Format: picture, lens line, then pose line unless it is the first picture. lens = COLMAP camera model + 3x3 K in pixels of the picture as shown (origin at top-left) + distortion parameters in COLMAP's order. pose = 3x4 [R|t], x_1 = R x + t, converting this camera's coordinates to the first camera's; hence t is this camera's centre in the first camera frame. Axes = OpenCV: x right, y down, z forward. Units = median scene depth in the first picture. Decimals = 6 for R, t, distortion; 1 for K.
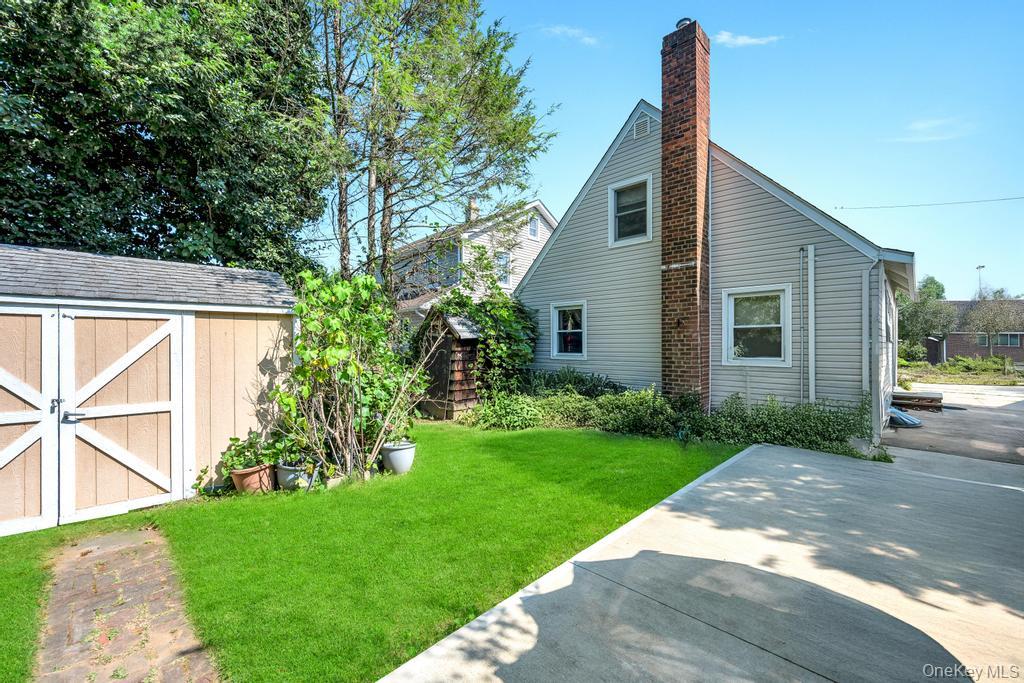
lens RADIAL K [[401.3, 0, 512.0], [0, 401.3, 341.5], [0, 0, 1]] dist [0.001918, -0.000066]
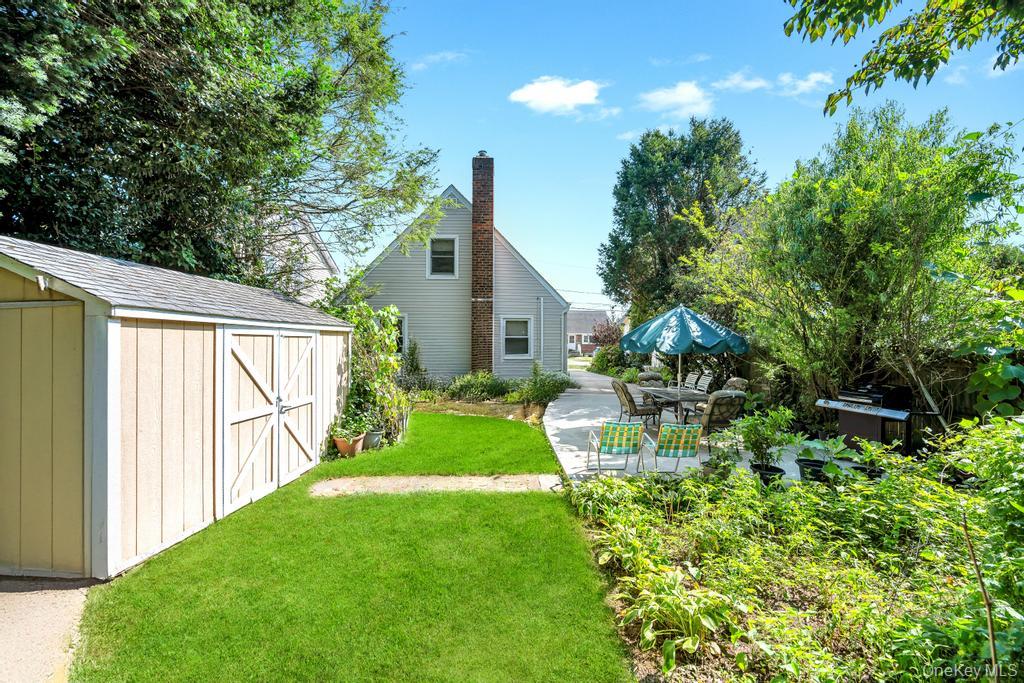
lens RADIAL K [[401.3, 0, 512.0], [0, 401.3, 341.5], [0, 0, 1]] dist [0.001918, -0.000066]
pose [[0.692389, -0.001742, 0.721523, -0.712475], [0.000835, 0.999998, 0.001613, -0.020863], [-0.721524, -0.000514, 0.692389, -0.239684]]
